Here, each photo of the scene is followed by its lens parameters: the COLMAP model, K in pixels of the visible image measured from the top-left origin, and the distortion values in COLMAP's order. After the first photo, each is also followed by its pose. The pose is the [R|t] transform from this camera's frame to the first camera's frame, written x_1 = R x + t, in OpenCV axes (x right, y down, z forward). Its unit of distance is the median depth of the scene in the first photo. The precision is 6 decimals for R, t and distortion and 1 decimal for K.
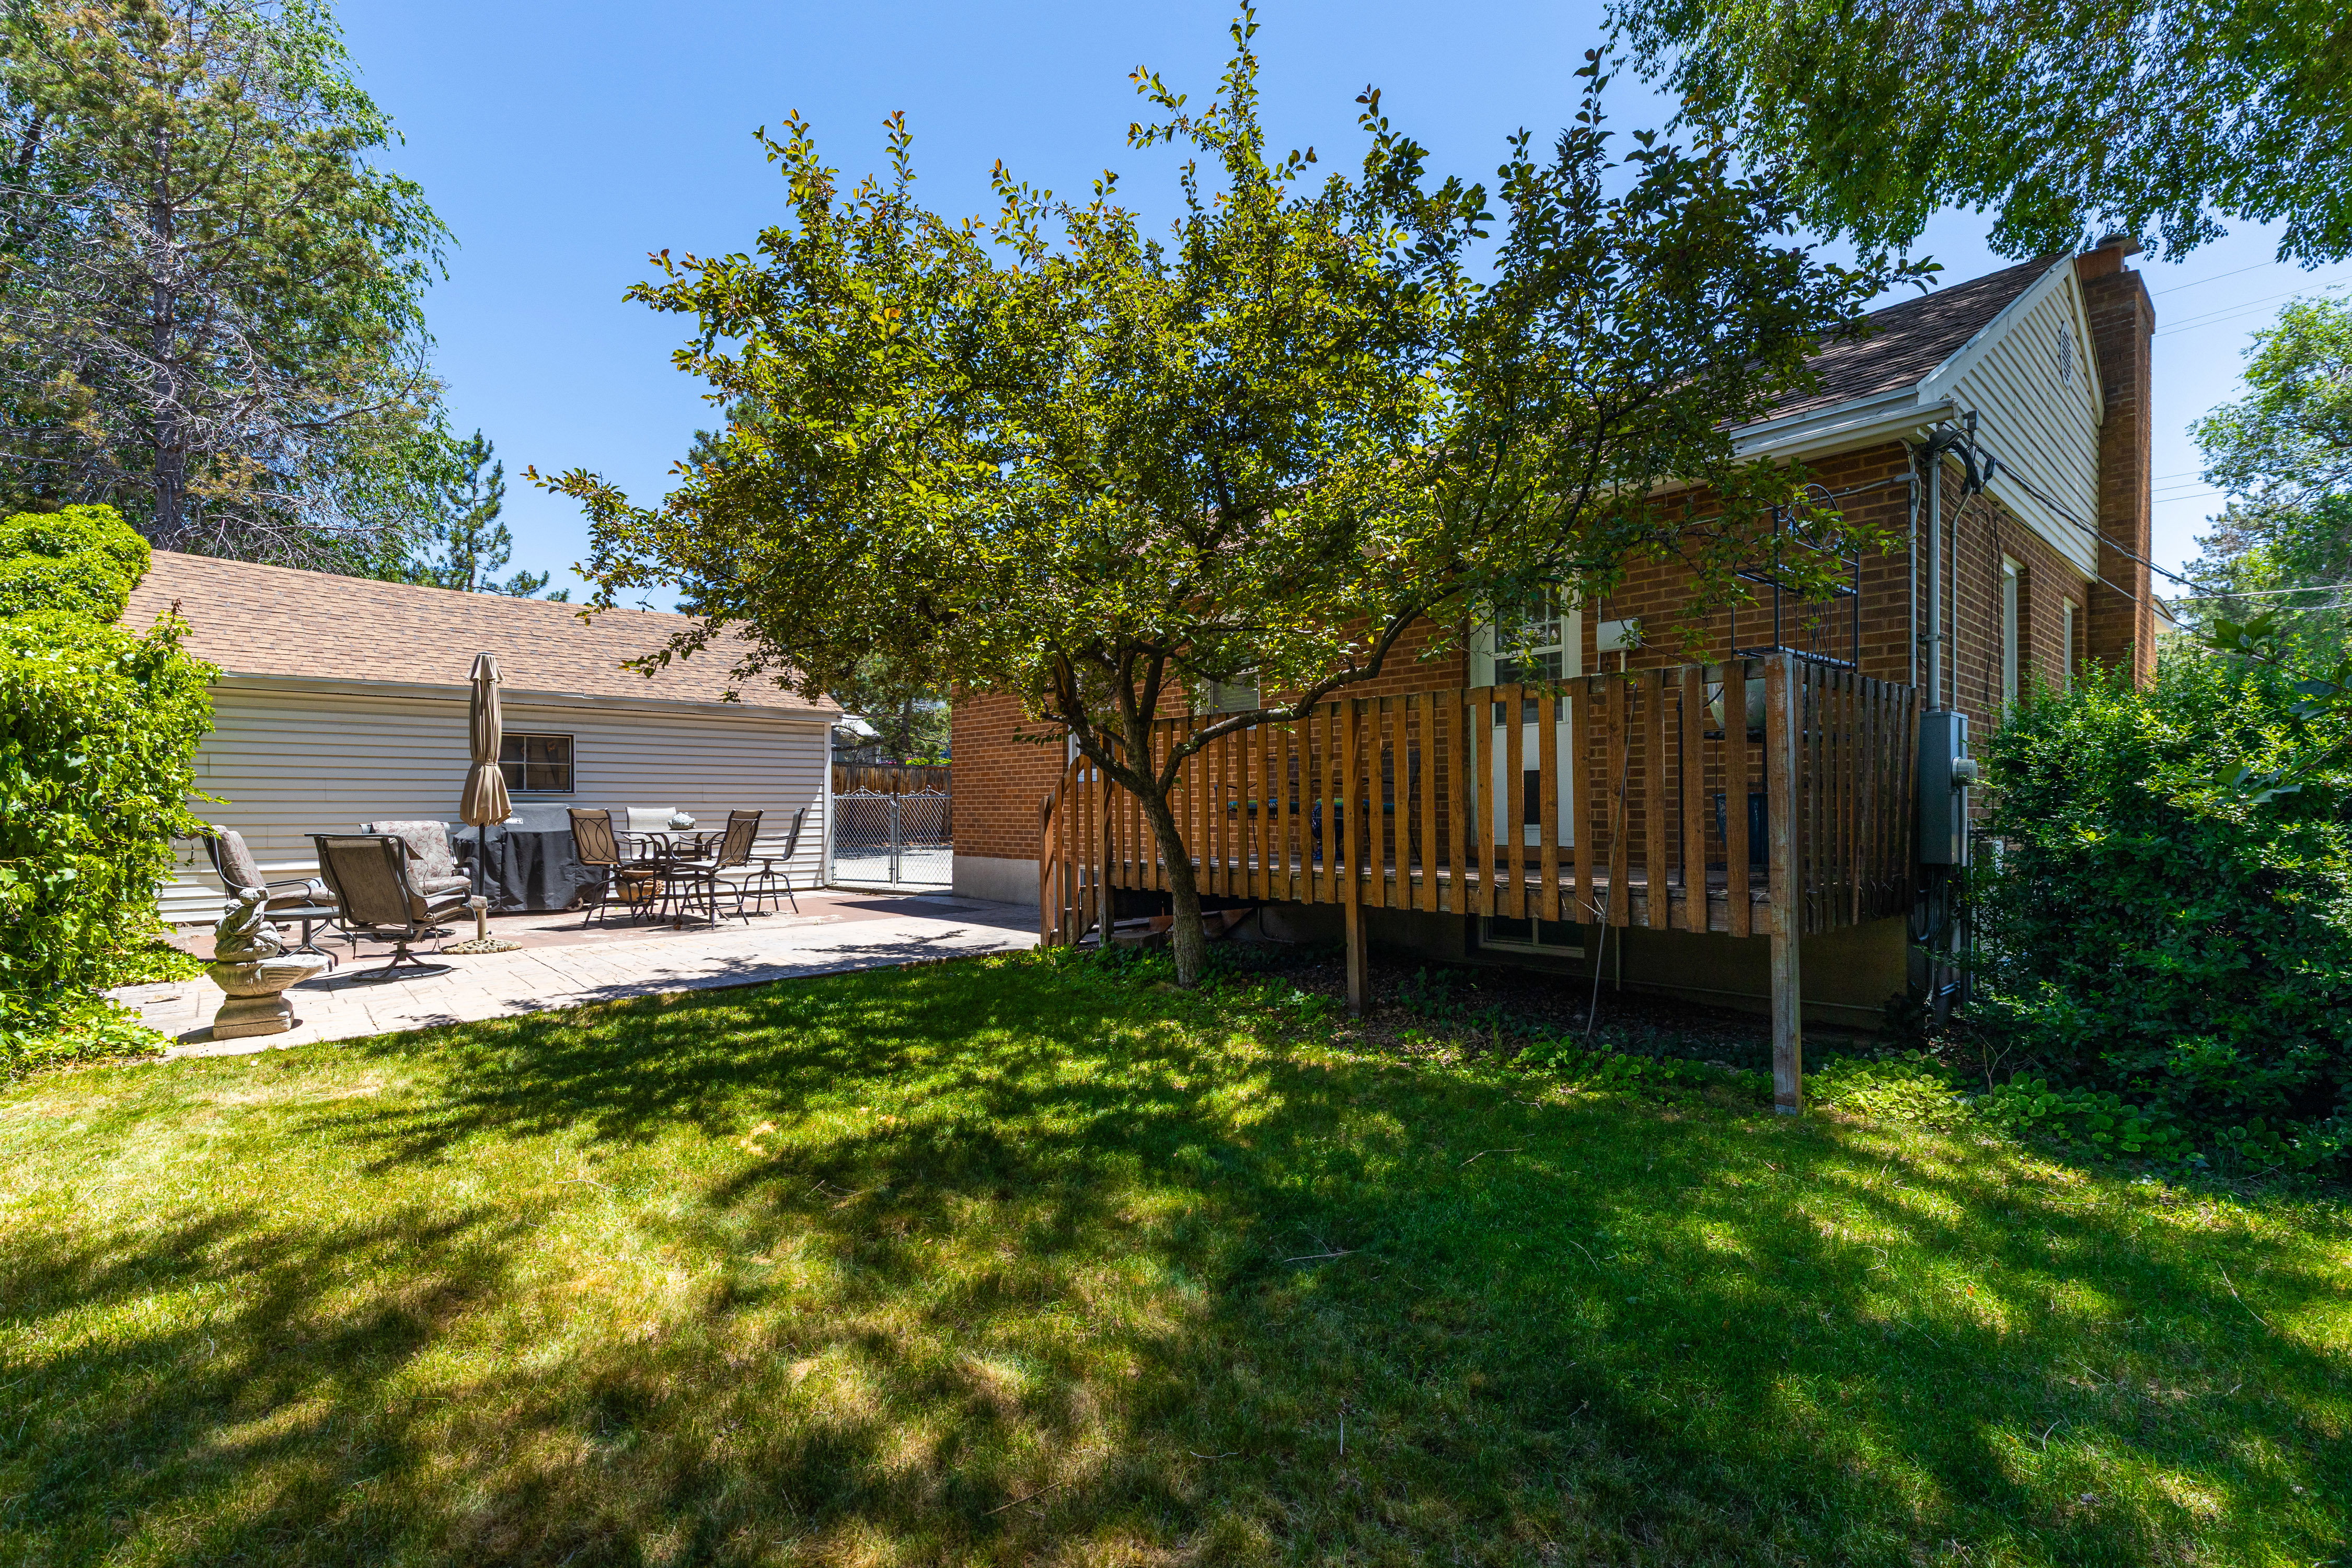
lens RADIAL K [[1075.5, 0, 1162.4], [0, 1075.5, 816.2], [0, 0, 1]] dist [0.010805, -0.001367]
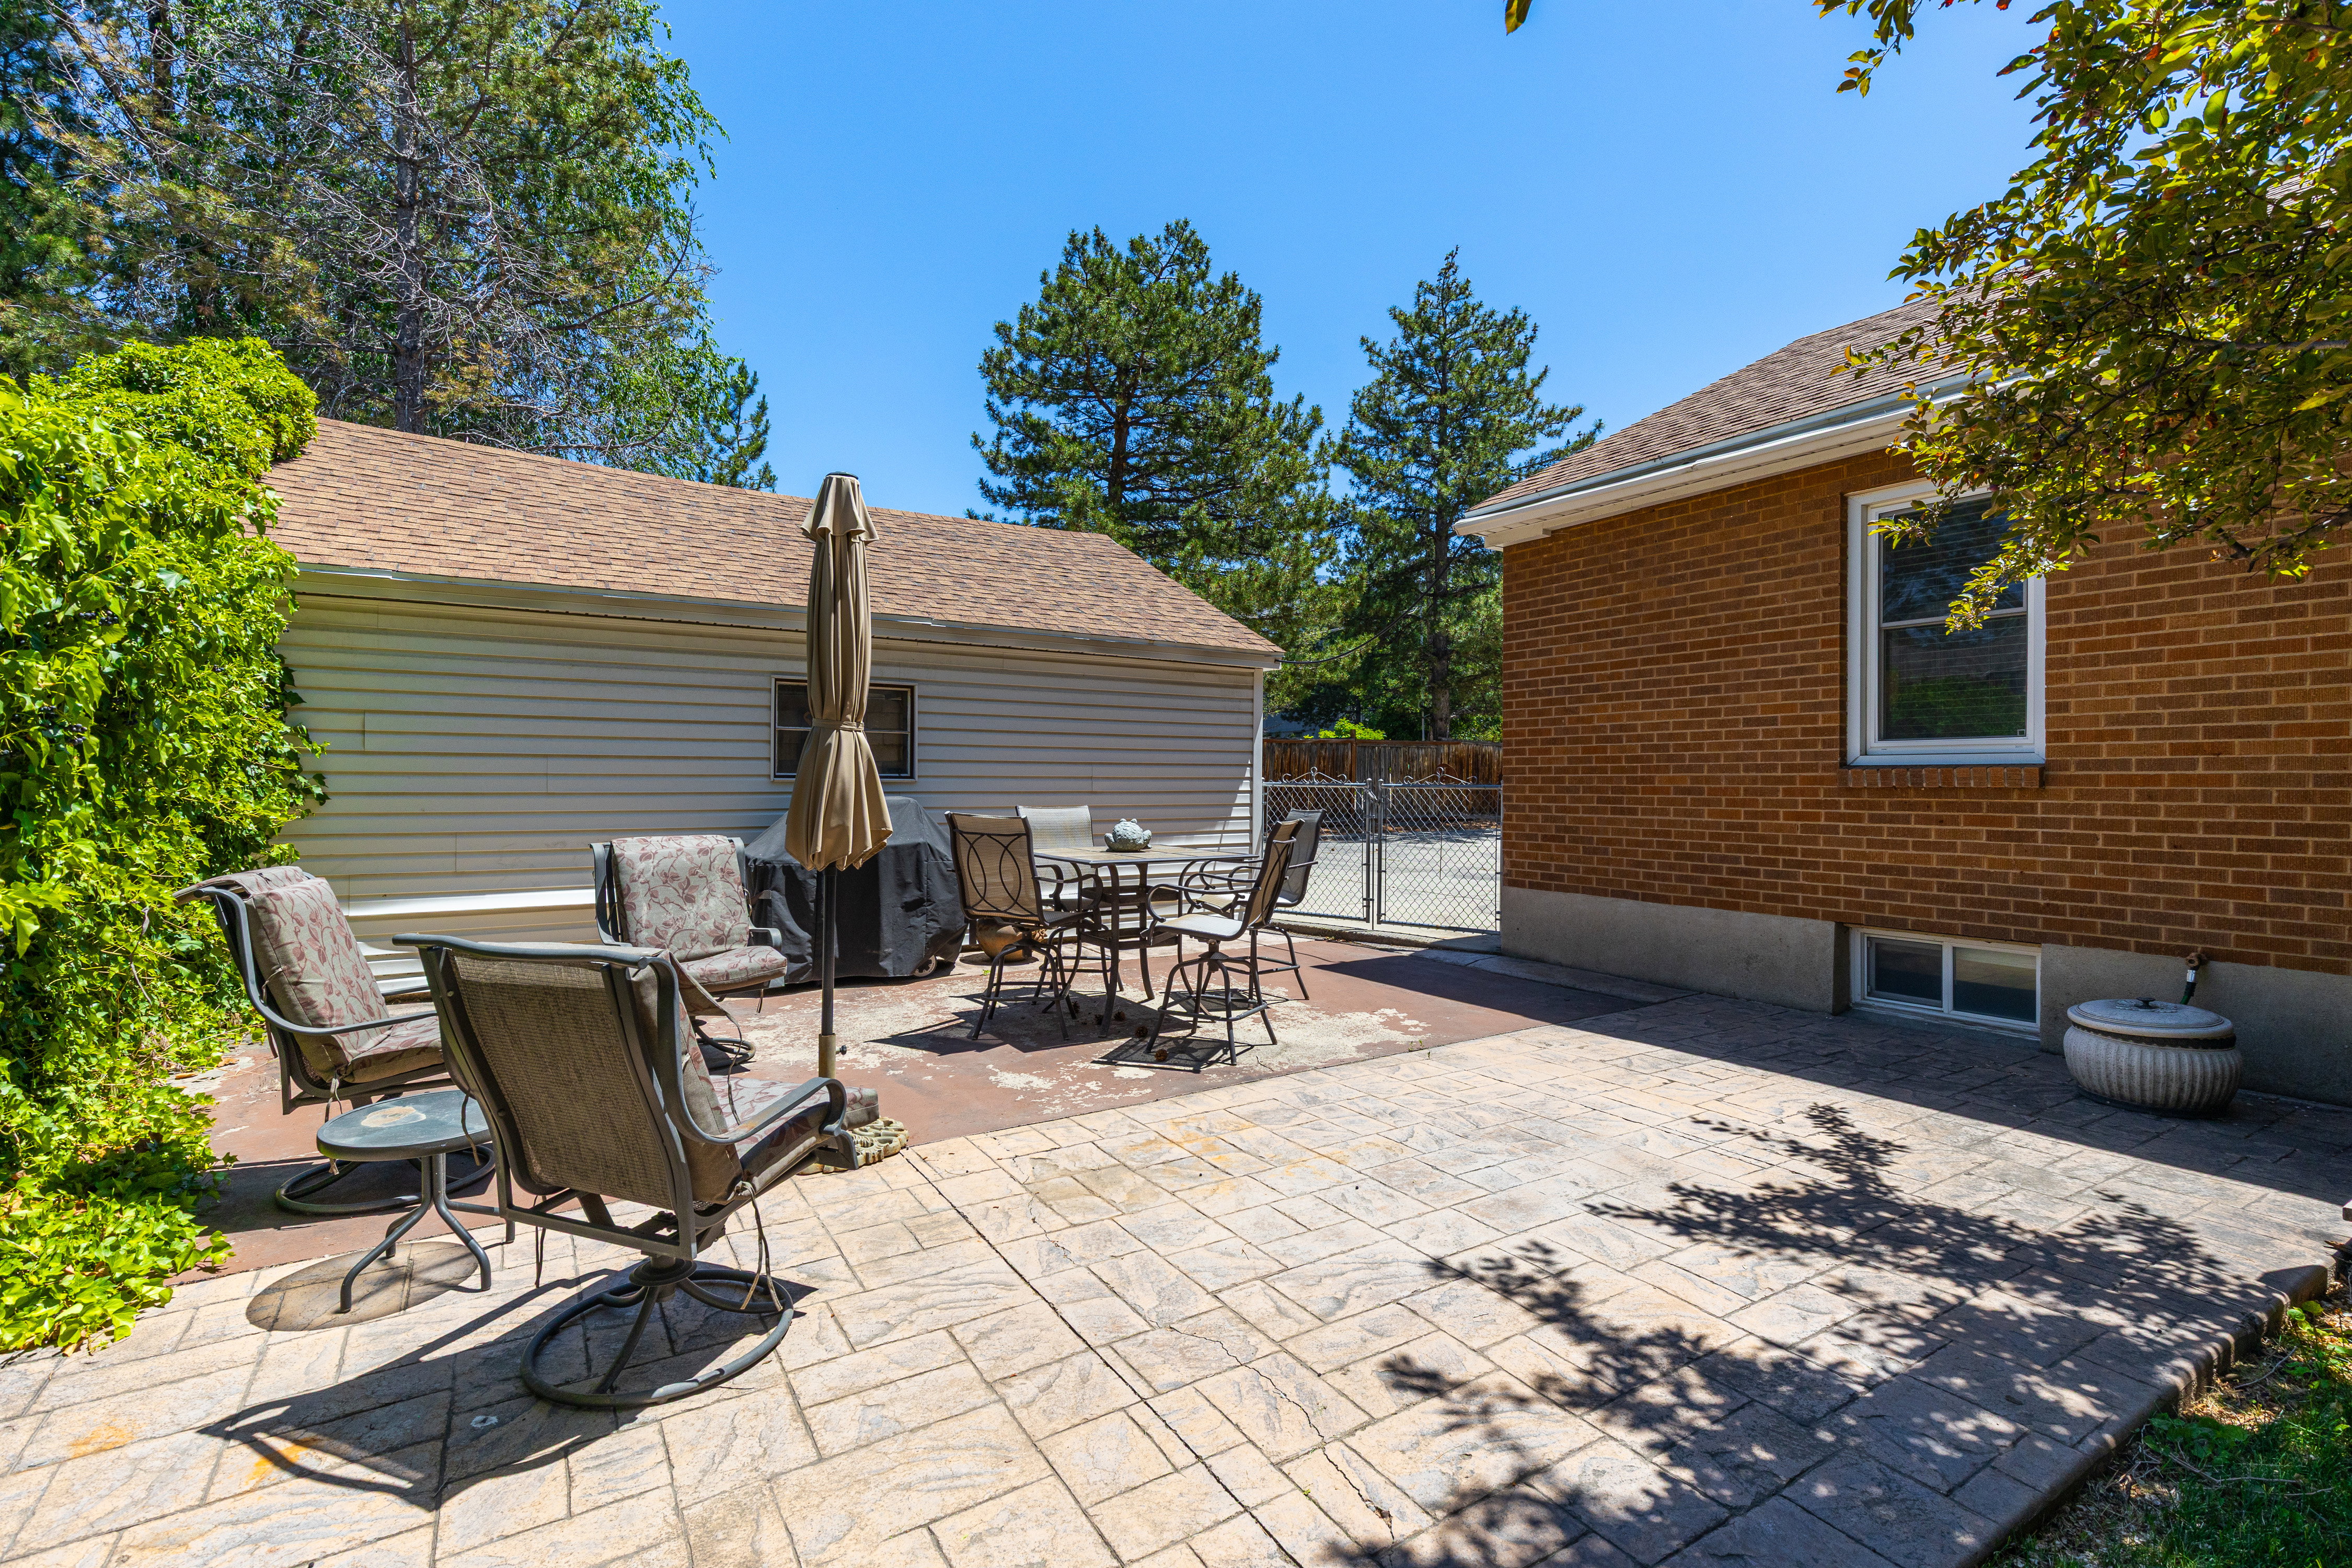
lens RADIAL K [[1043.4, 0, 1181.7], [0, 1043.4, 786.8], [0, 0, 1]] dist [0.003059, 0.000176]
pose [[0.988786, 0.006881, -0.149177, -0.351681], [-0.007062, 0.999975, -0.000681, -0.020205], [0.149169, 0.001727, 0.988810, 0.496770]]
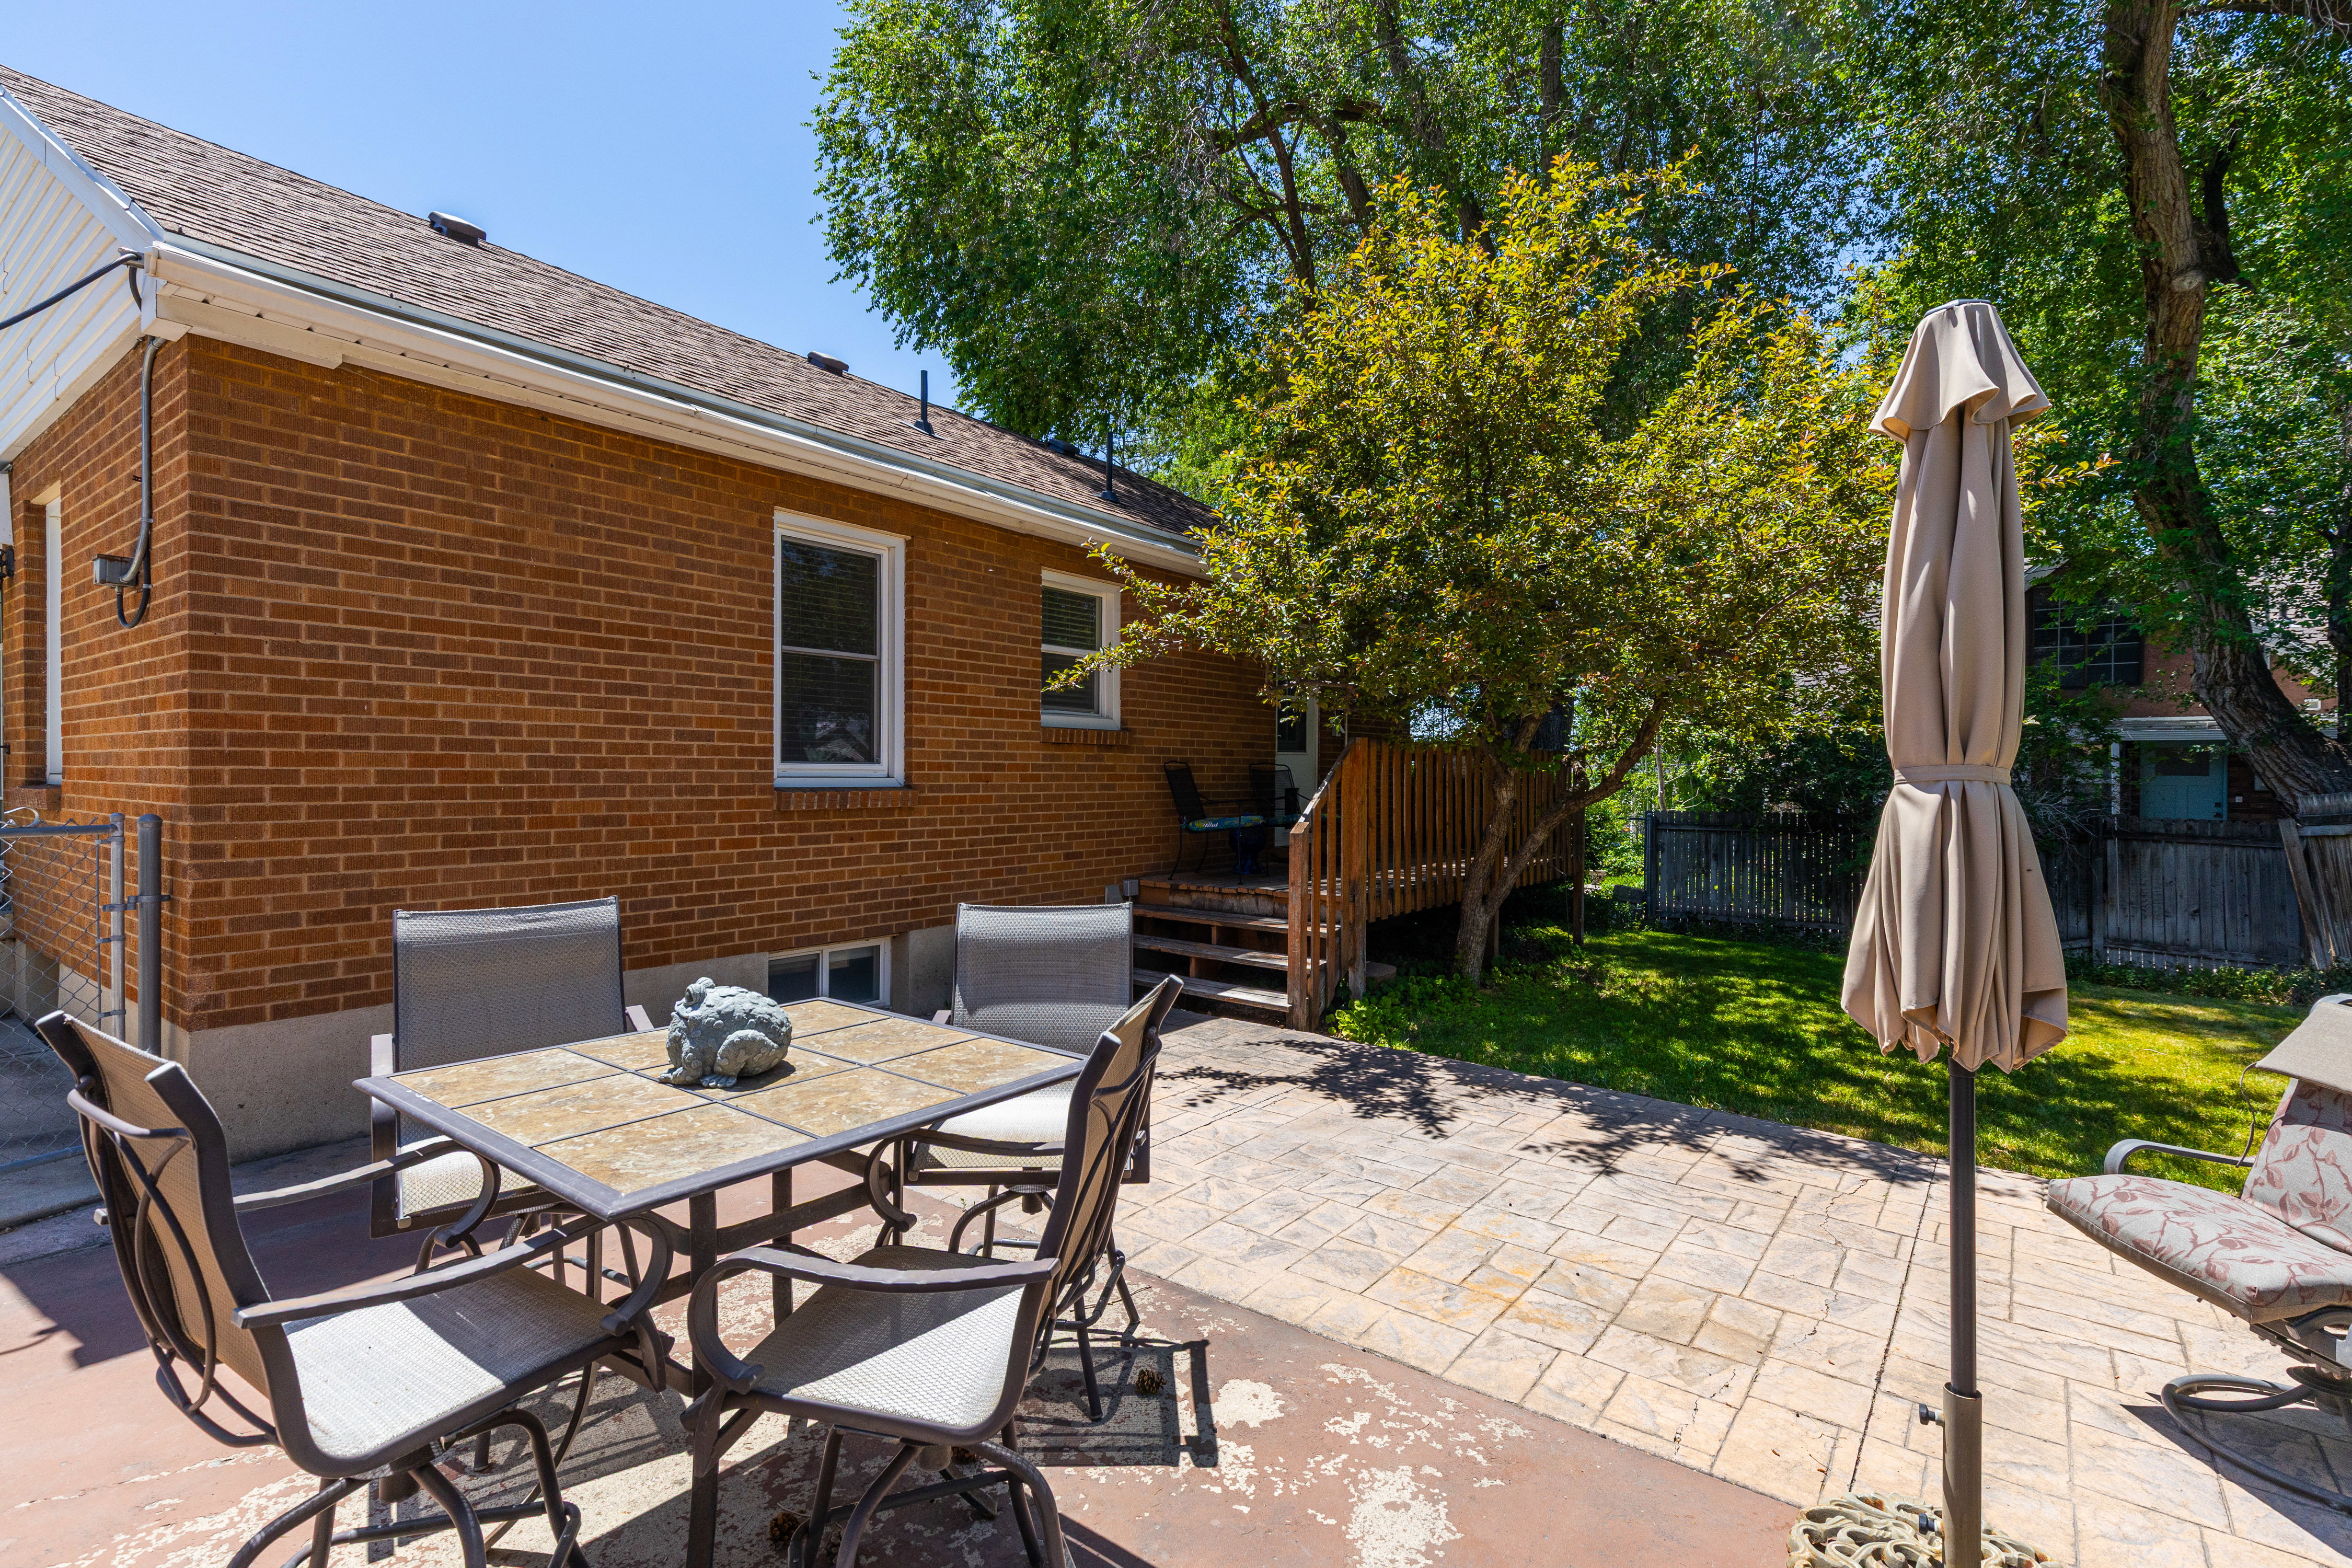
lens RADIAL K [[1075.5, 0, 1221.6], [0, 1075.5, 779.4], [0, 0, 1]] dist [0.010805, -0.001367]
pose [[-0.213229, -0.003274, 0.976997, -0.677180], [-0.002139, 0.999994, 0.002884, -0.040892], [-0.977000, -0.001475, -0.213235, 0.993642]]
